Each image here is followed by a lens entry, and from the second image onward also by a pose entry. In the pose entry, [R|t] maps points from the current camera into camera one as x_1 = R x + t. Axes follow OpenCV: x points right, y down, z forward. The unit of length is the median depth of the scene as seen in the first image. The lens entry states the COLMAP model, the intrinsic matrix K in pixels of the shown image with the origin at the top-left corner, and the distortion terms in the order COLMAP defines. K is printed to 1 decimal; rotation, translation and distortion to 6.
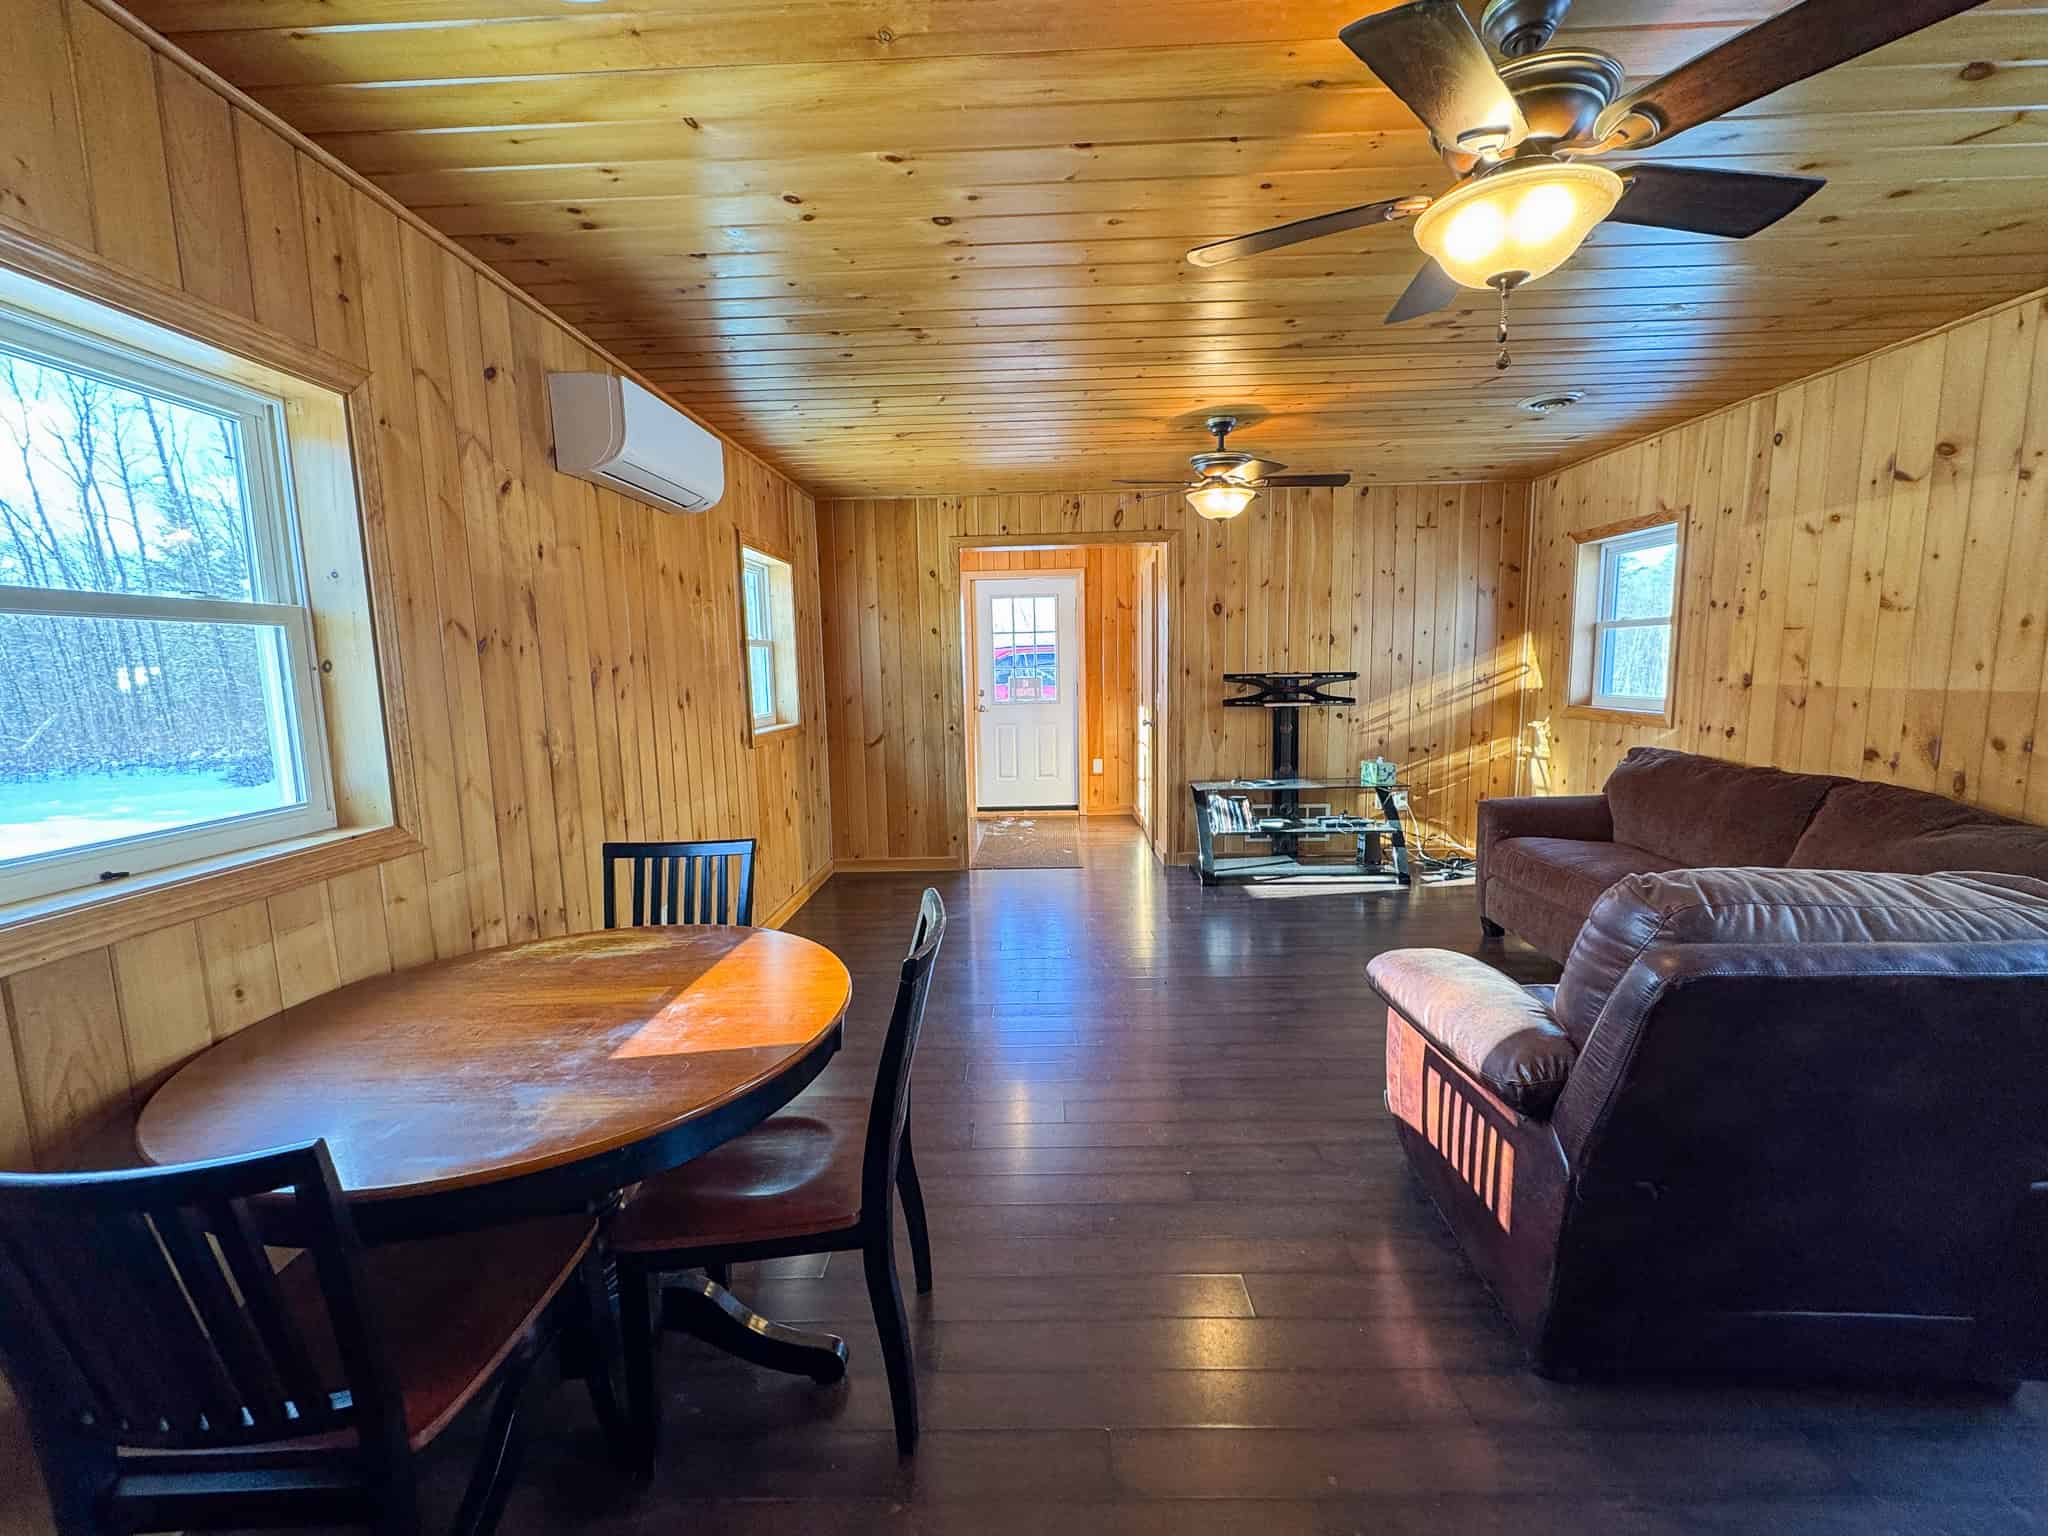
lens RADIAL K [[828.5, 0, 1024.3], [0, 828.5, 765.4], [0, 0, 1]] dist [-0.000578, 0.000099]
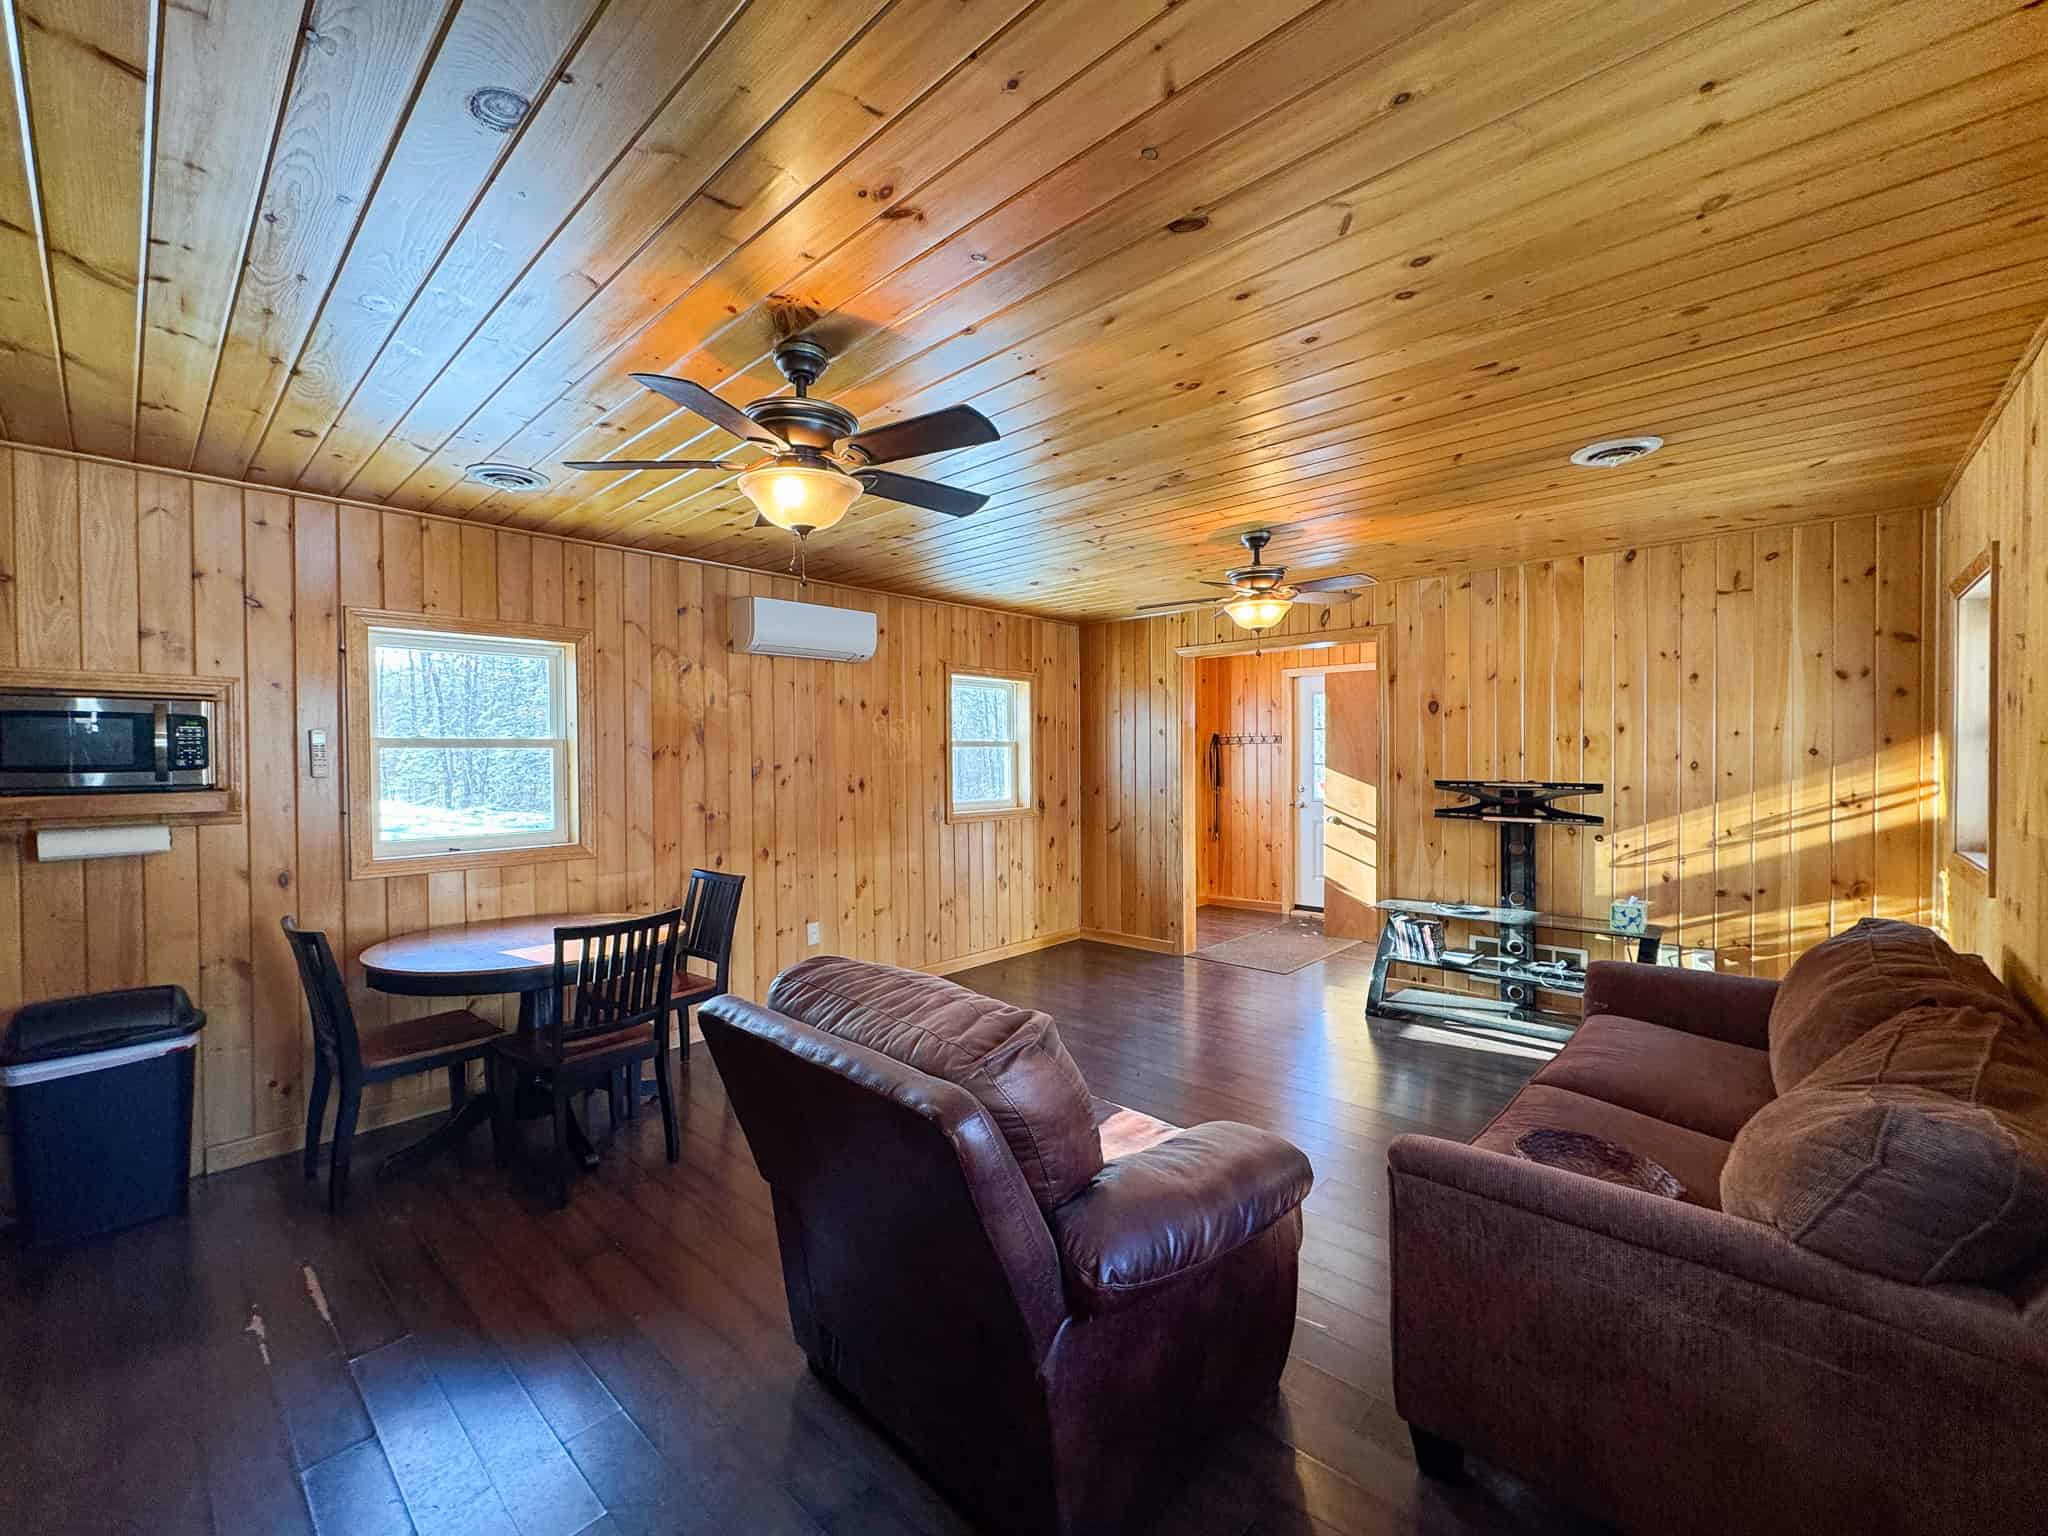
lens RADIAL K [[828.5, 0, 1024.3], [0, 828.5, 765.4], [0, 0, 1]] dist [-0.000578, 0.000099]
pose [[0.754963, 0.024309, -0.655316, 0.511774], [-0.088868, 0.993887, -0.065512, -0.030781], [0.649717, 0.107696, 0.752508, 0.055212]]
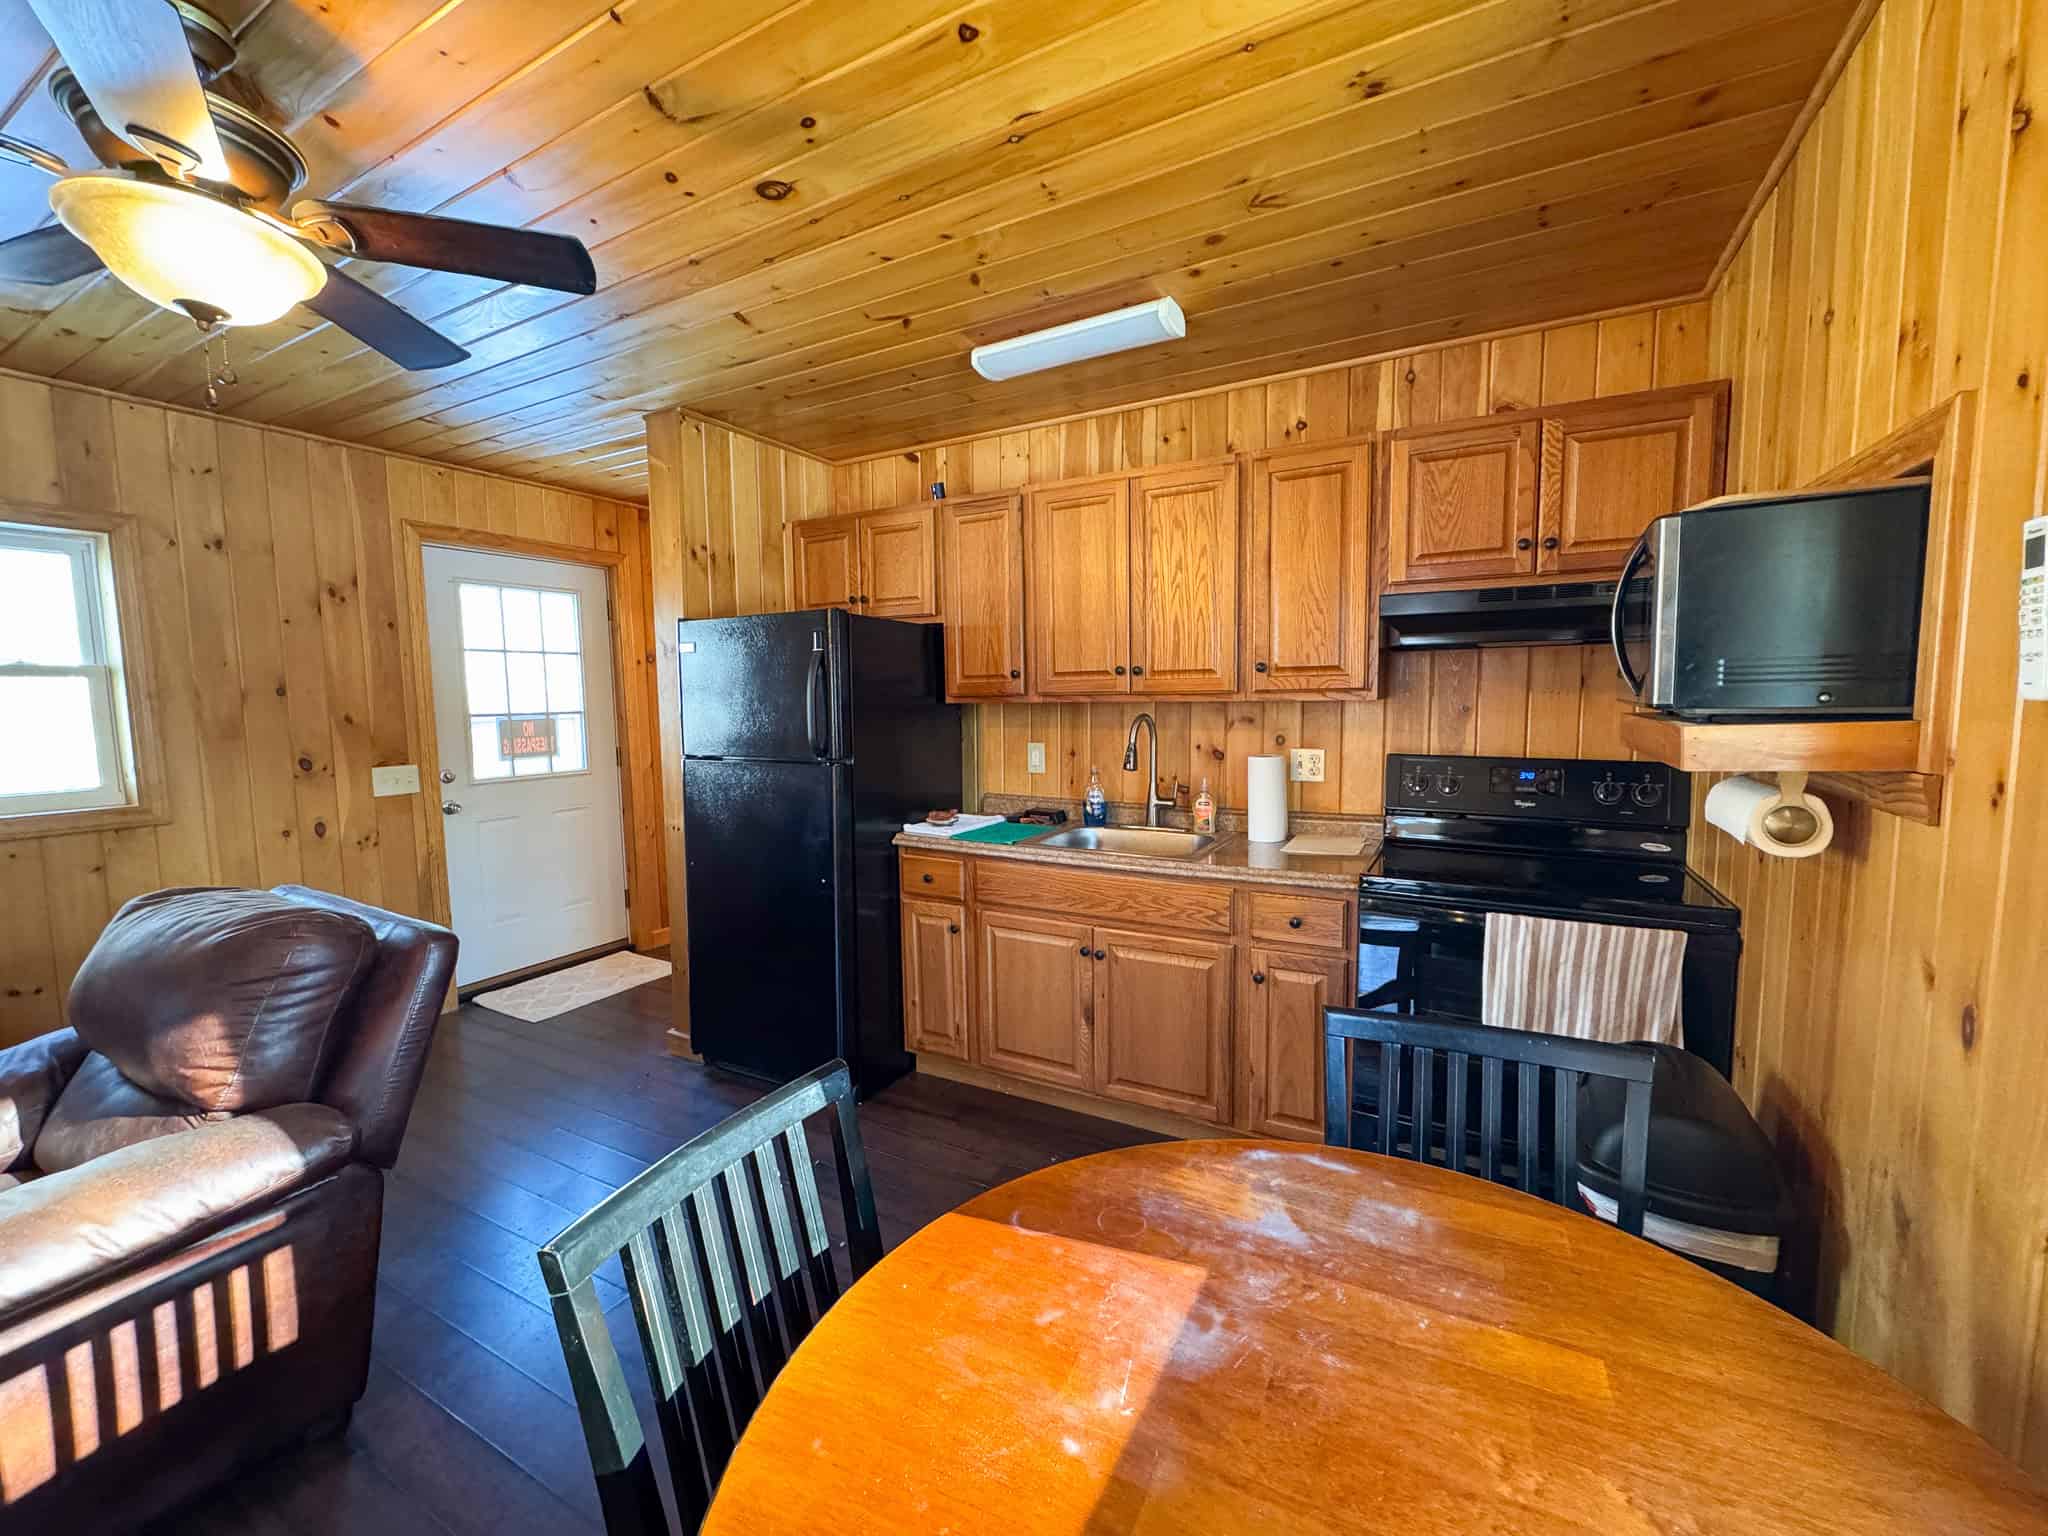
lens RADIAL K [[828.5, 0, 1024.3], [0, 828.5, 765.4], [0, 0, 1]] dist [-0.000578, 0.000099]
pose [[-0.883115, -0.006747, 0.469108, -0.179300], [0.091502, 0.978218, 0.186324, -0.051040], [-0.460147, 0.207470, -0.863262, 0.410539]]
